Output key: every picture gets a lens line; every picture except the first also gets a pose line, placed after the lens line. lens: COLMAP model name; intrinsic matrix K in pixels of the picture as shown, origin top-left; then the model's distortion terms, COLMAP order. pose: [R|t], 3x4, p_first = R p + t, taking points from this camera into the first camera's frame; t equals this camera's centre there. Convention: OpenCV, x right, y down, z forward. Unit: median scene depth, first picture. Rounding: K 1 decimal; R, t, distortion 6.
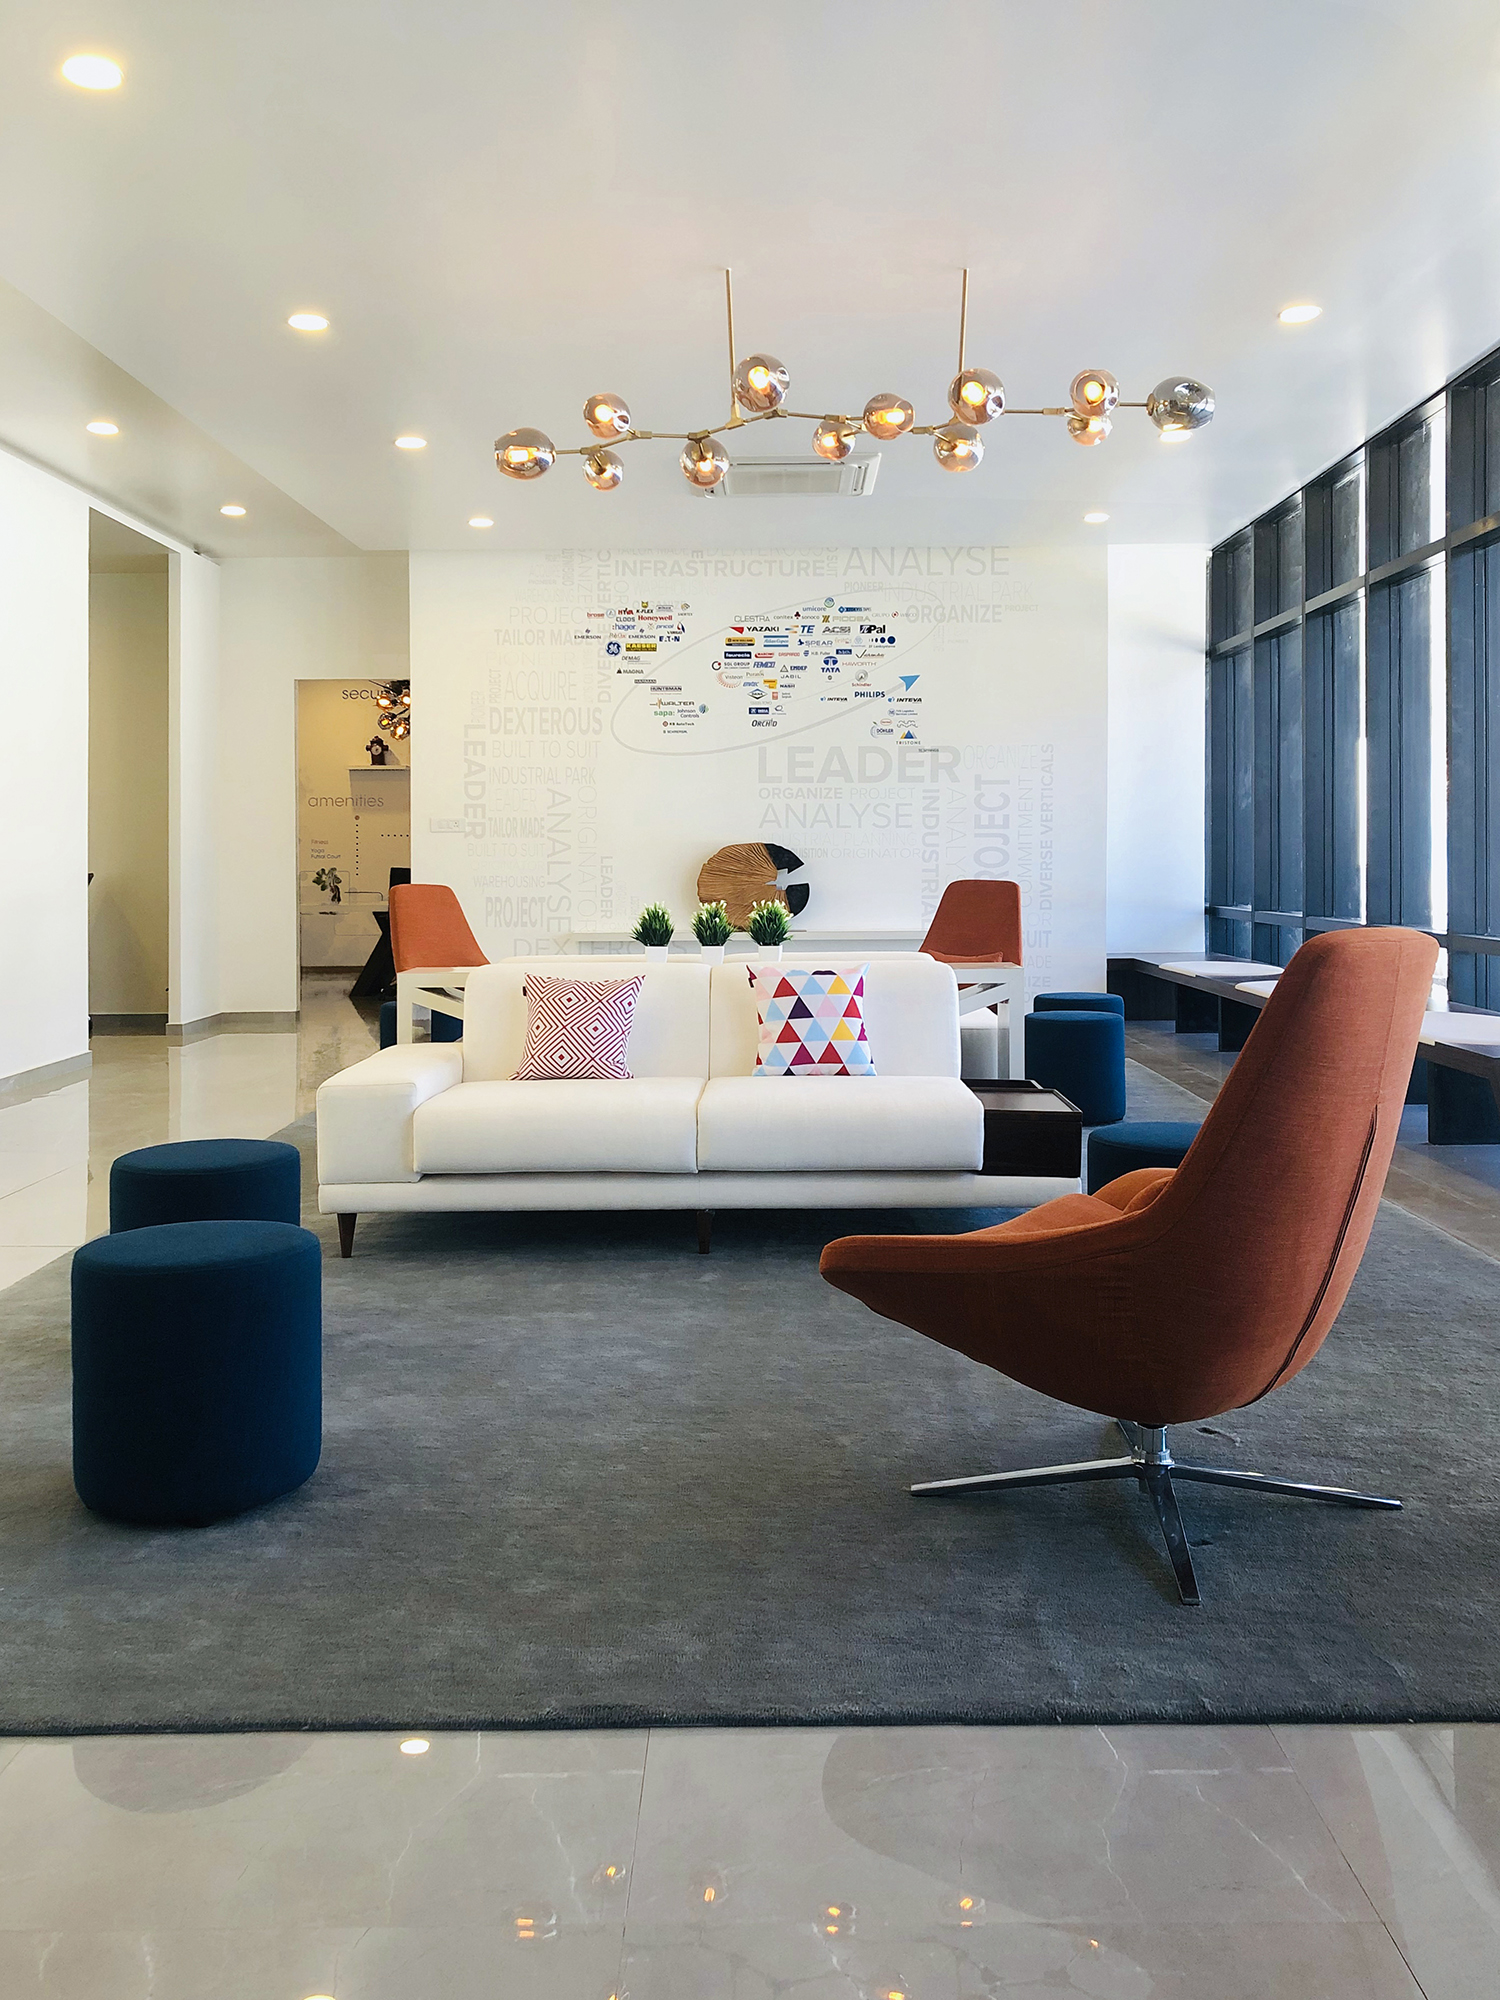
lens RADIAL K [[1682.5, 0, 814.0], [0, 1682.5, 927.9], [0, 0, 1]] dist [0.087348, -0.064333]
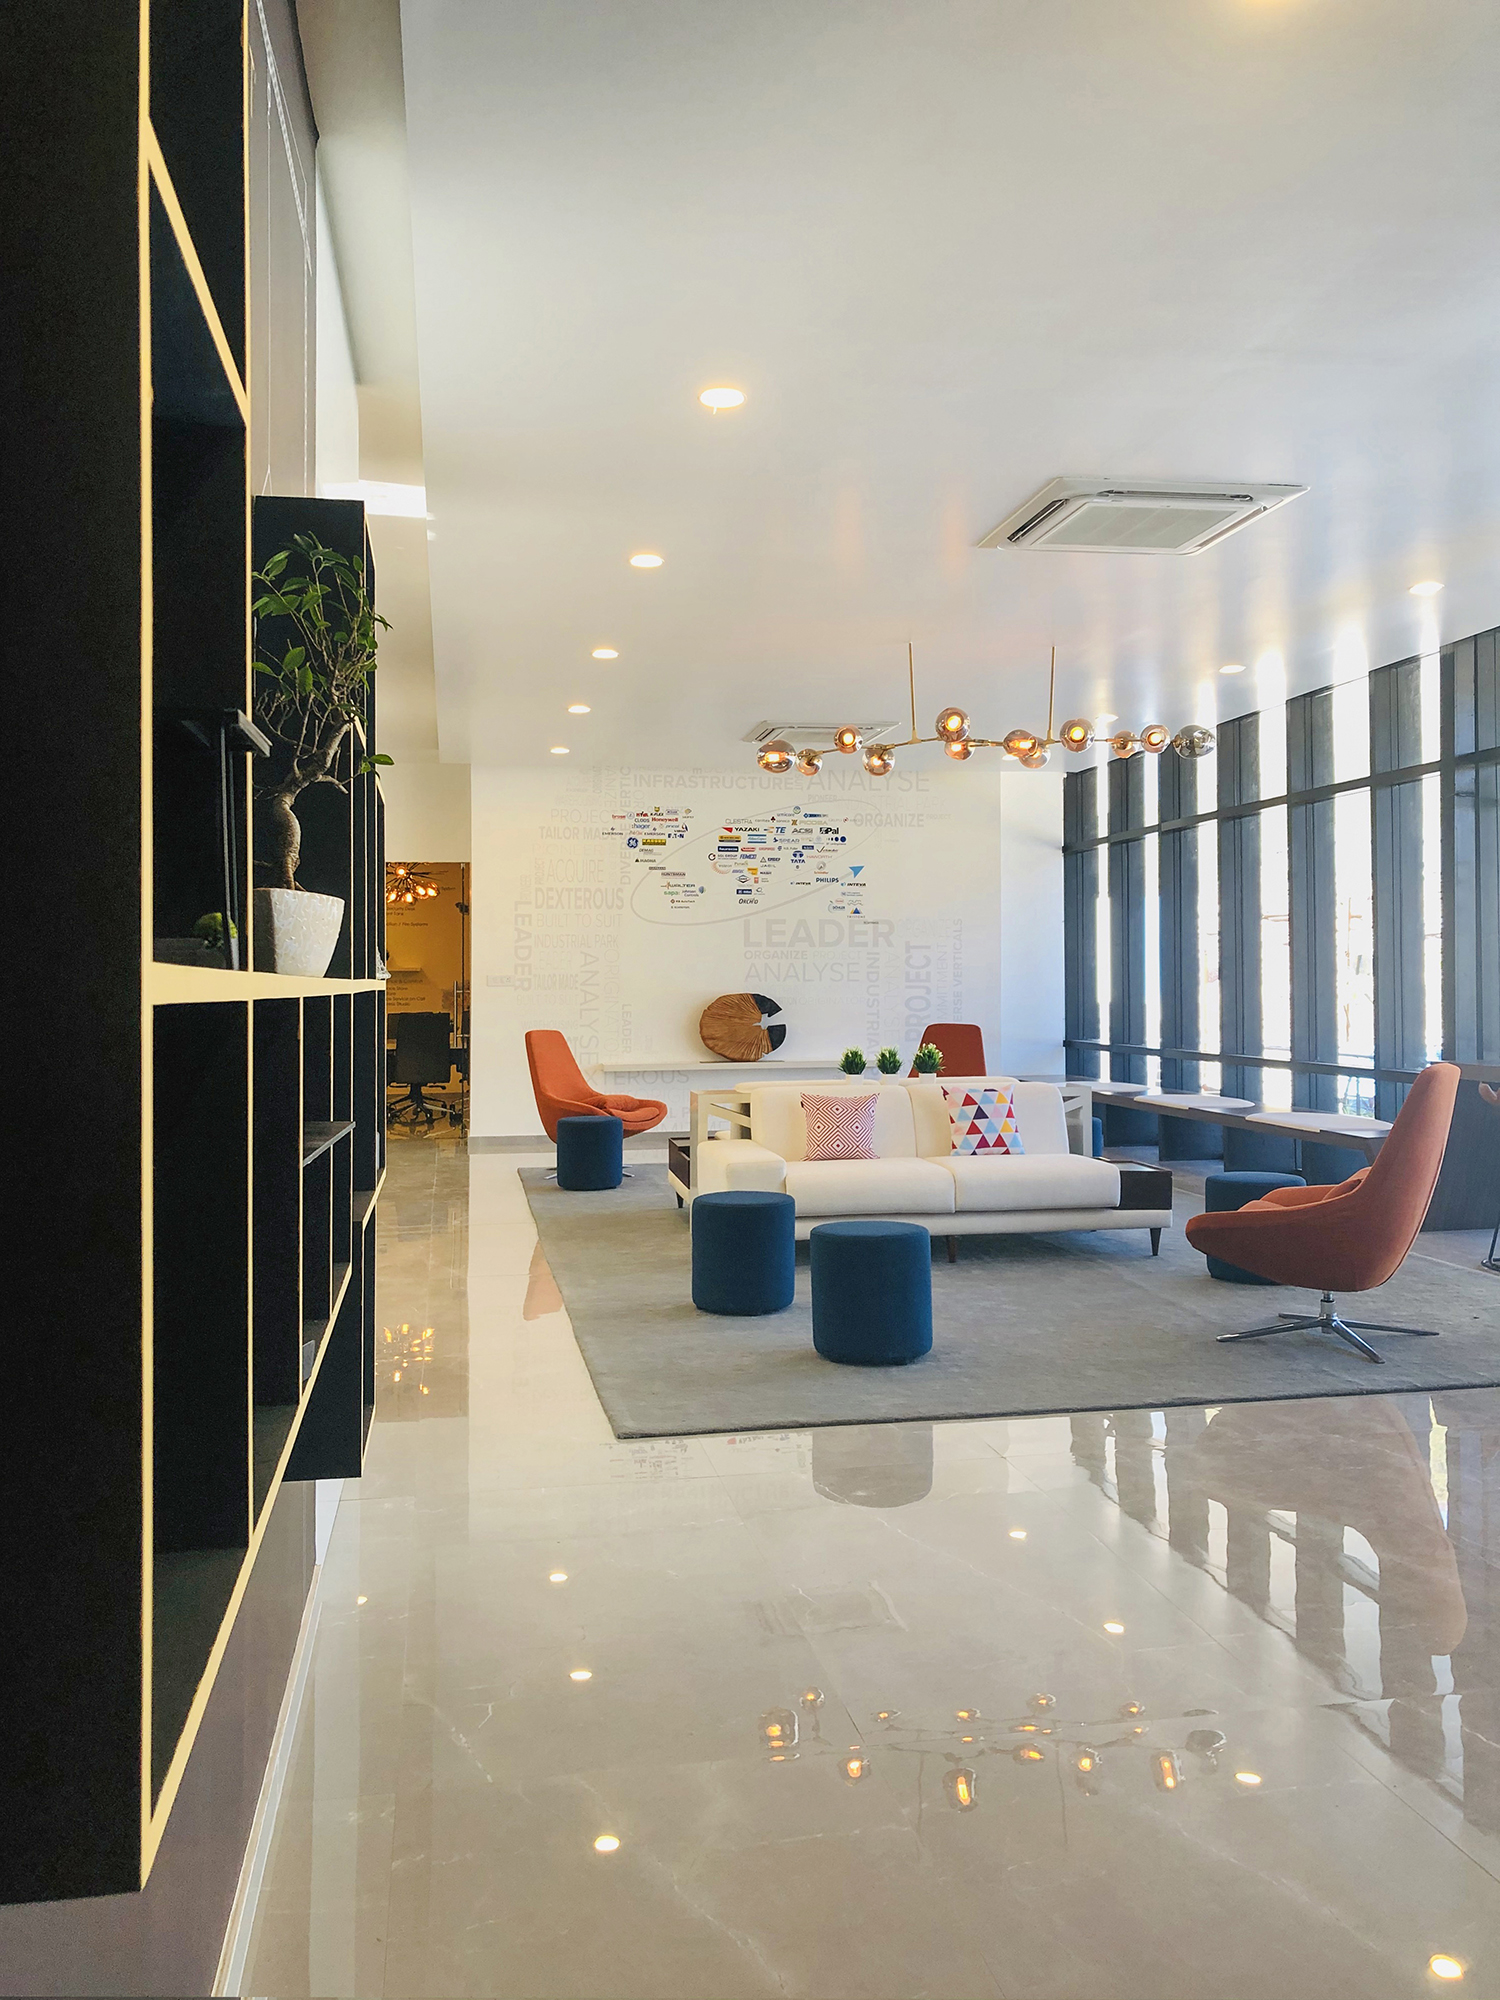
lens RADIAL K [[1682.5, 0, 745.4], [0, 1682.5, 999.3], [0, 0, 1]] dist [0.087348, -0.064333]
pose [[0.985071, -0.002766, 0.172124, -0.255426], [0.008173, 0.999495, -0.030717, -0.006282], [-0.171952, 0.031665, 0.984596, -0.274301]]
